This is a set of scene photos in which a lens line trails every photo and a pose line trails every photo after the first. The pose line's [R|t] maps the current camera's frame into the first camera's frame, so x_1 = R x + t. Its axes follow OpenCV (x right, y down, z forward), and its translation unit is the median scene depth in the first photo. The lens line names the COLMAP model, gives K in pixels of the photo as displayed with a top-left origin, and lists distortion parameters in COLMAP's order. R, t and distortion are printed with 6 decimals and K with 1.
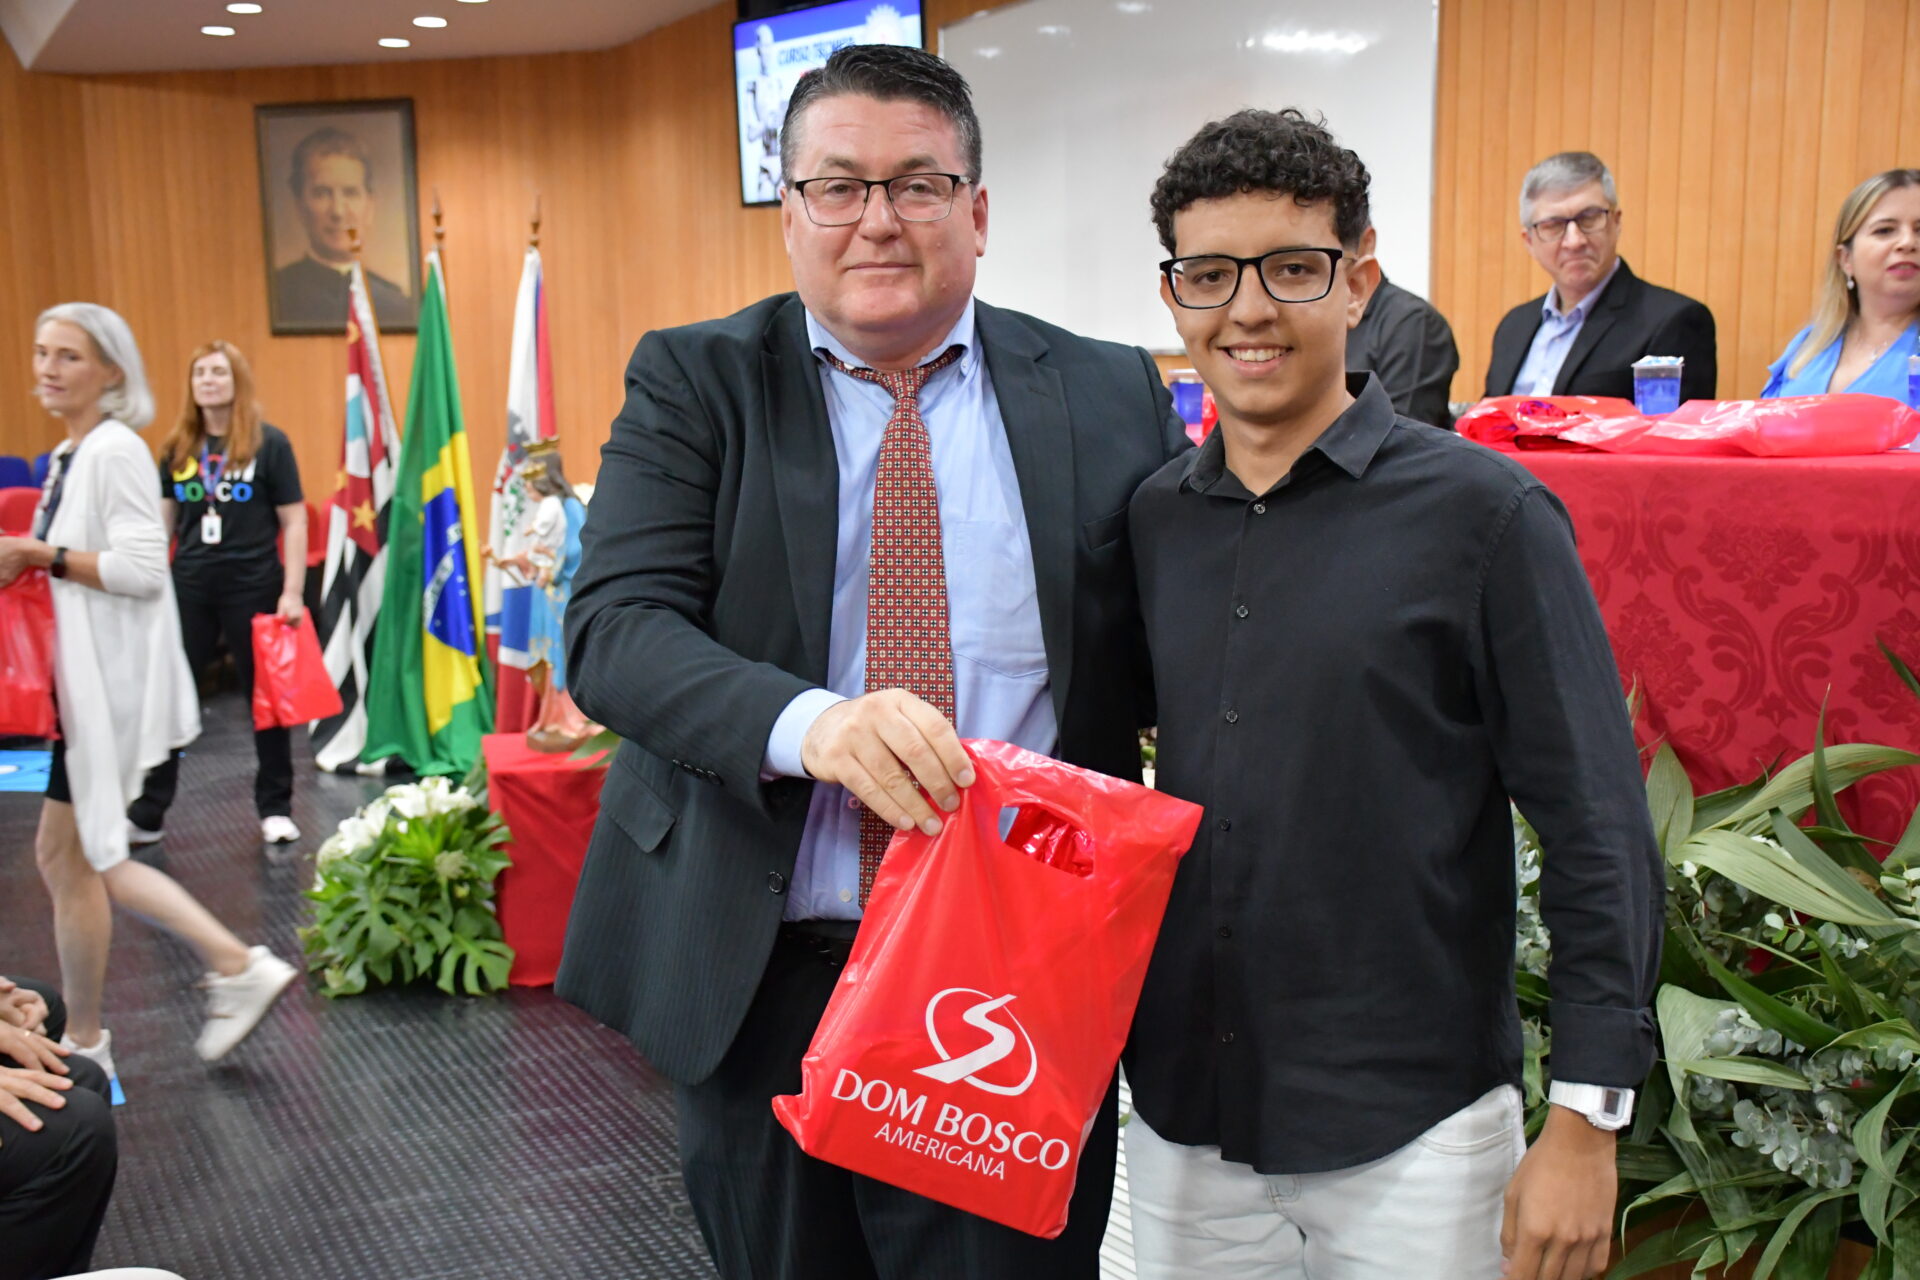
lens RADIAL K [[2361.1, 0, 960.0], [0, 2361.1, 640.0], [0, 0, 1]] dist [0.043401, 0.351888]
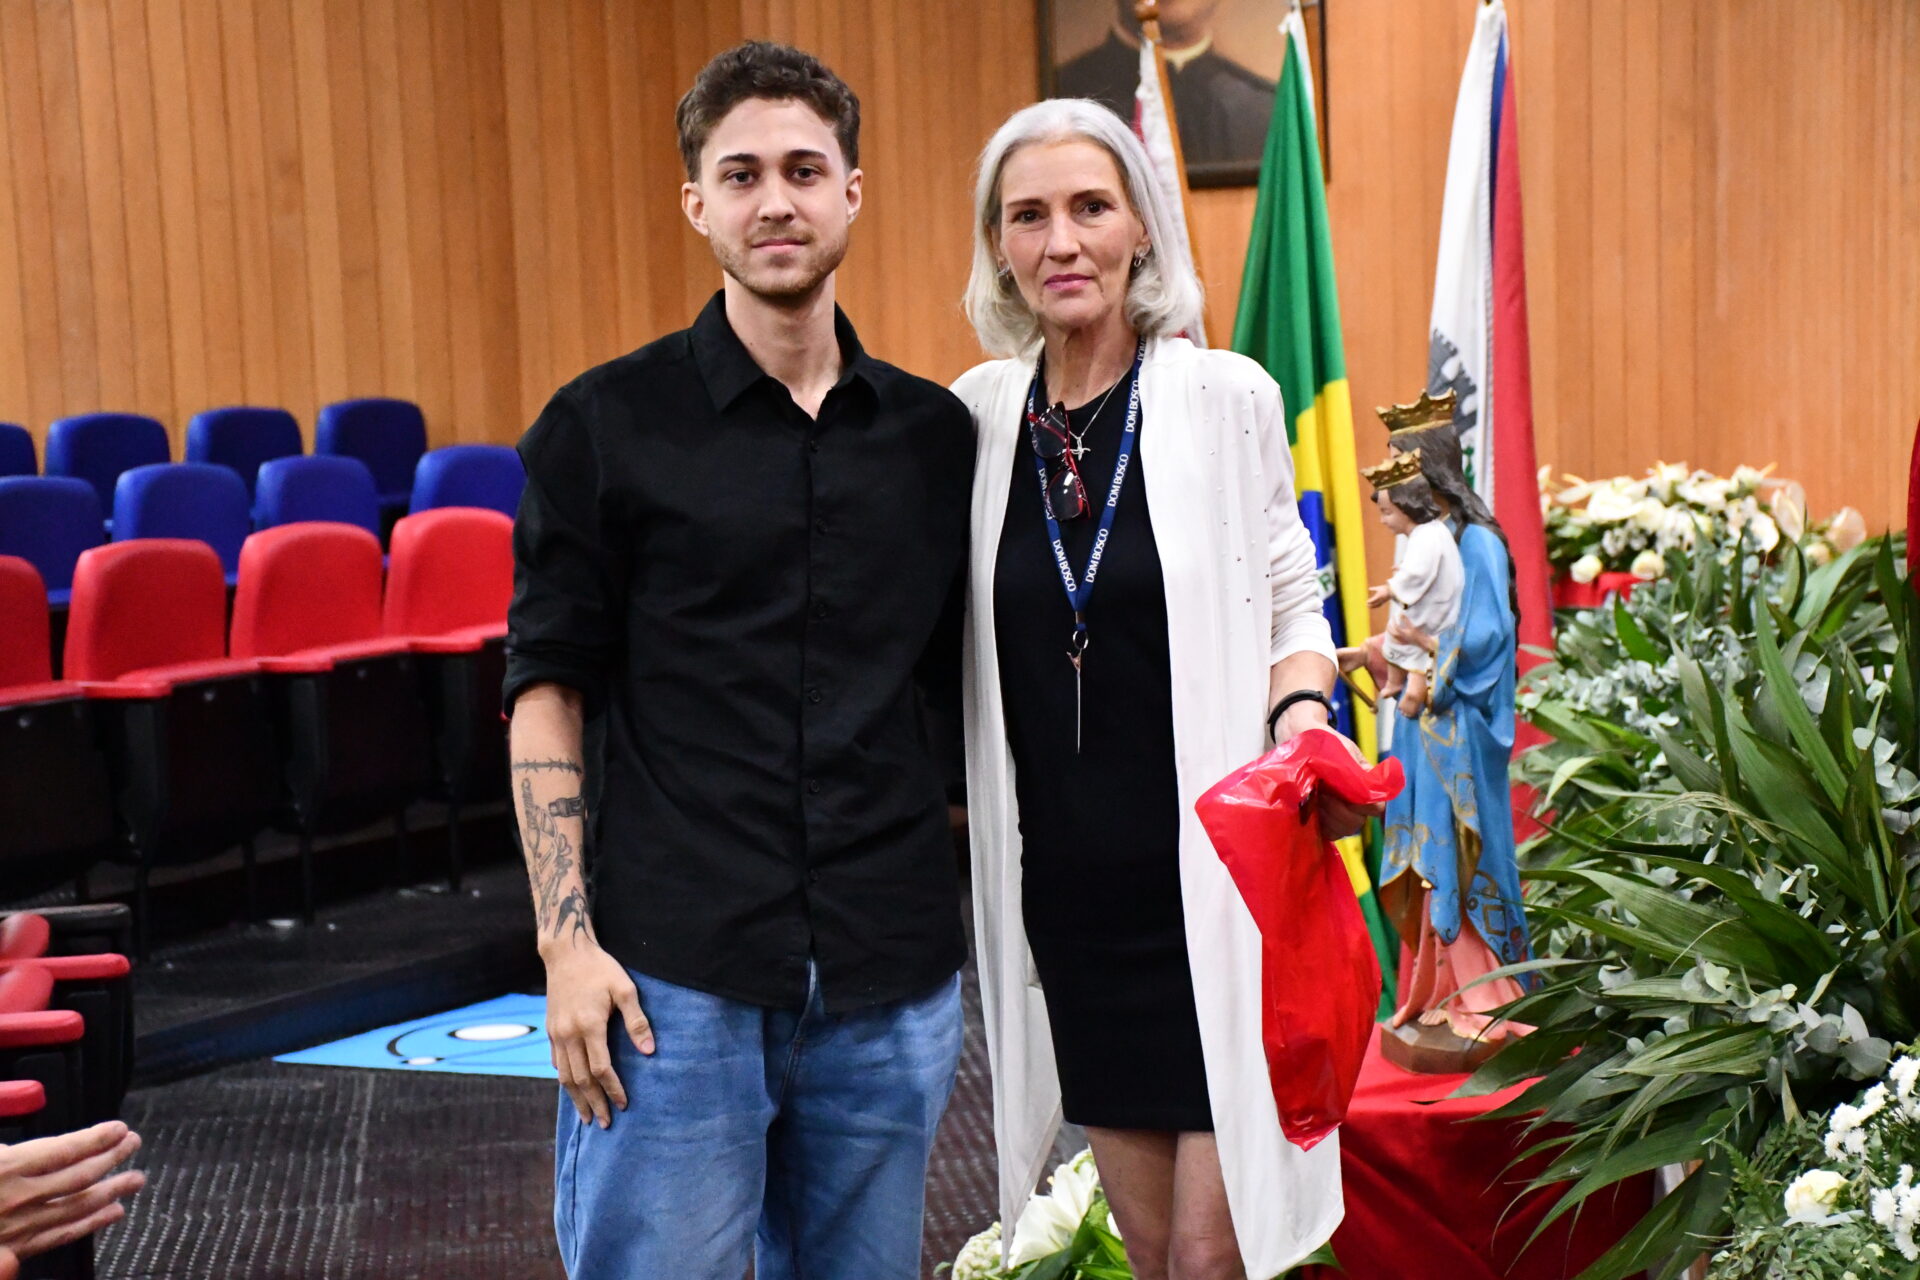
lens RADIAL K [[4491.8, 0, 961.9], [0, 4491.8, 677.9], [0, 0, 1]] dist [0.581825, 0.491744]
pose [[0.945096, 0.006552, -0.326728, 0.022497], [-0.012031, 0.999819, -0.014750, -0.011134], [0.326572, 0.017871, 0.945003, 0.091165]]
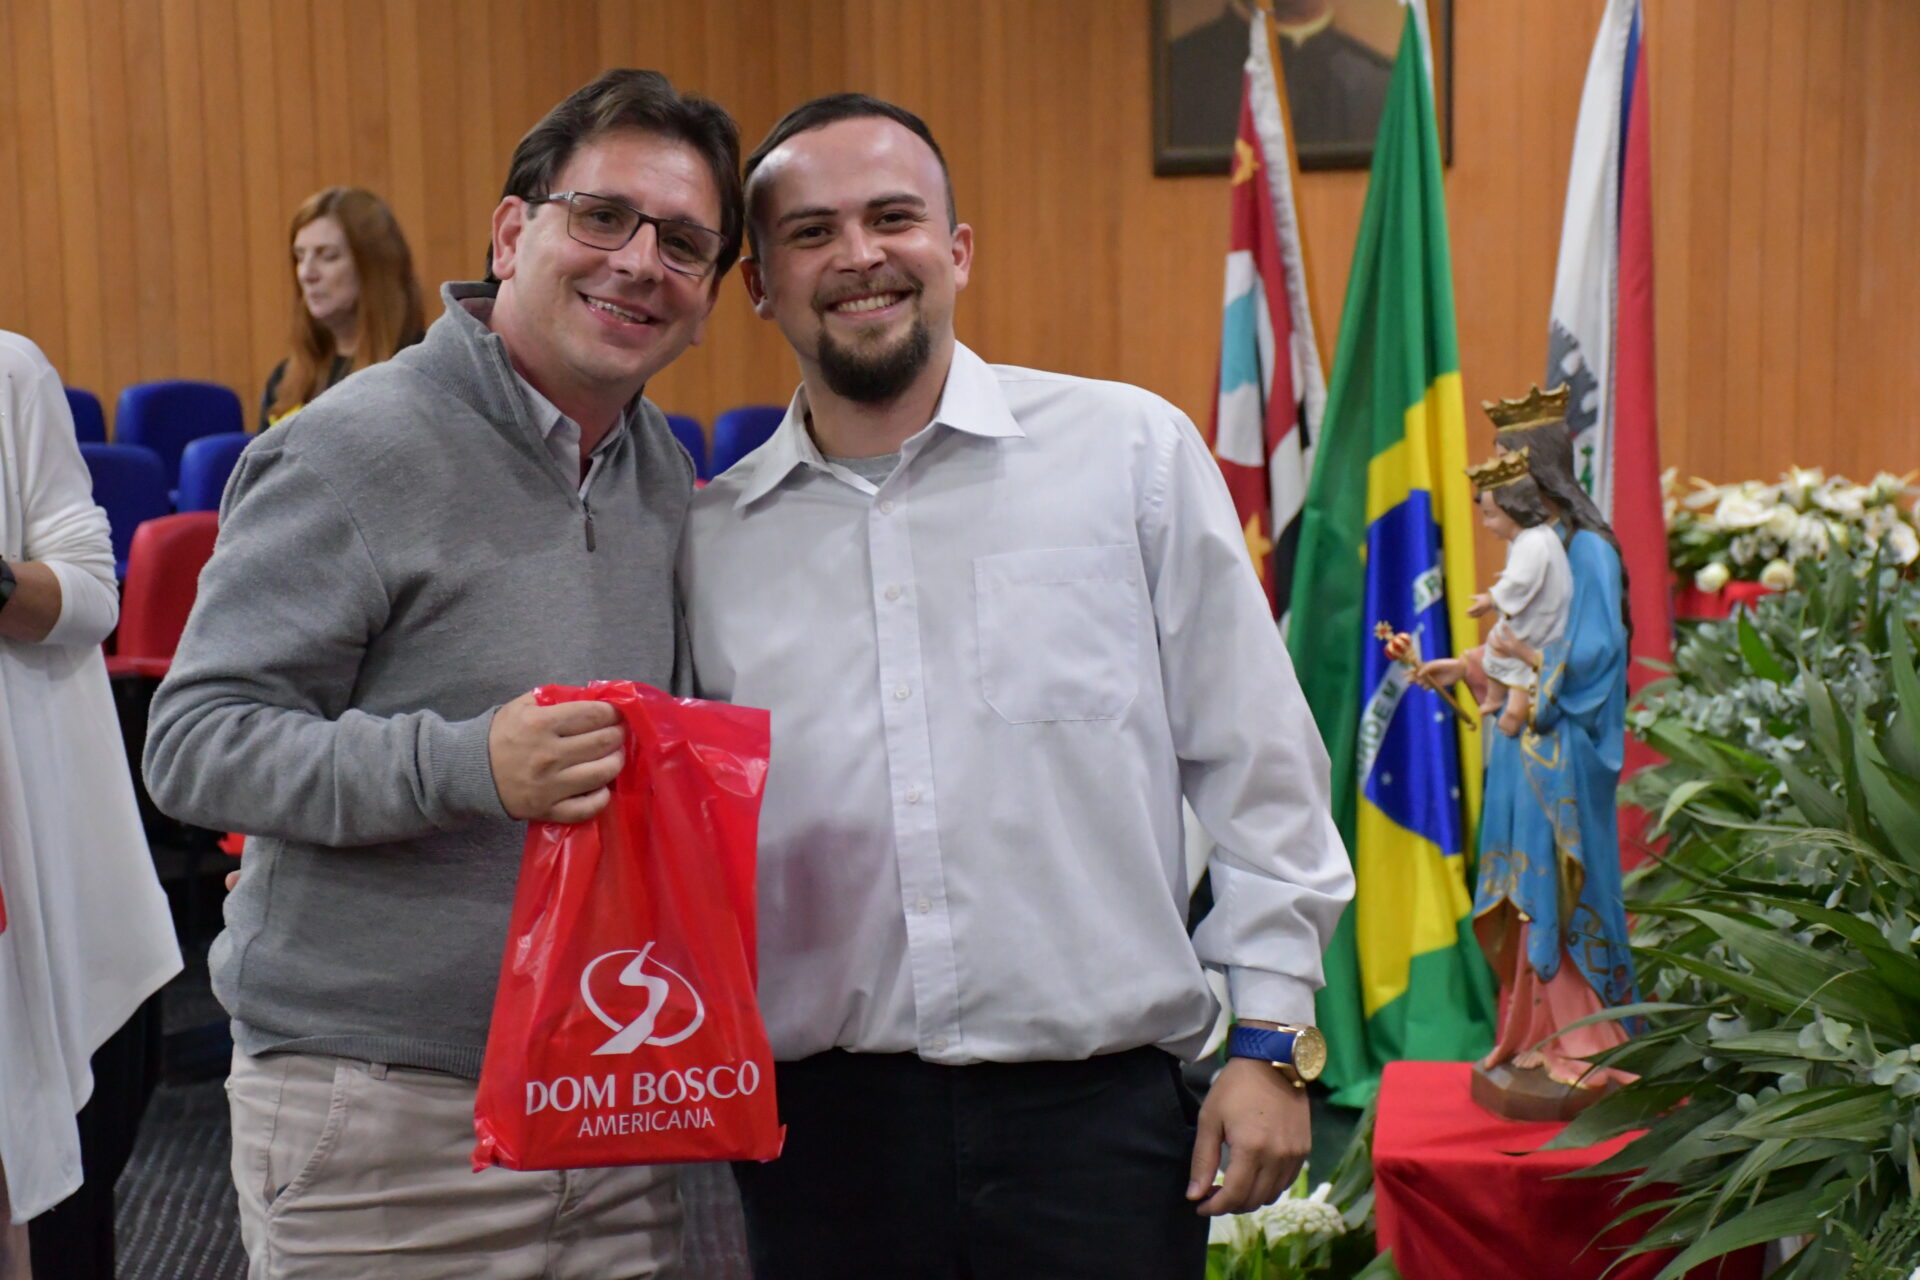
lens RADIAL K [[4491.8, 0, 961.9], [0, 4491.8, 677.9], [0, 0, 1]] dist [0.581825, 0.491744]
pose [[0.935181, 0.030172, -0.352883, 0.016031], [-0.036483, 0.999271, -0.011246, -0.014123], [0.352287, 0.023391, 0.935600, 0.133818]]
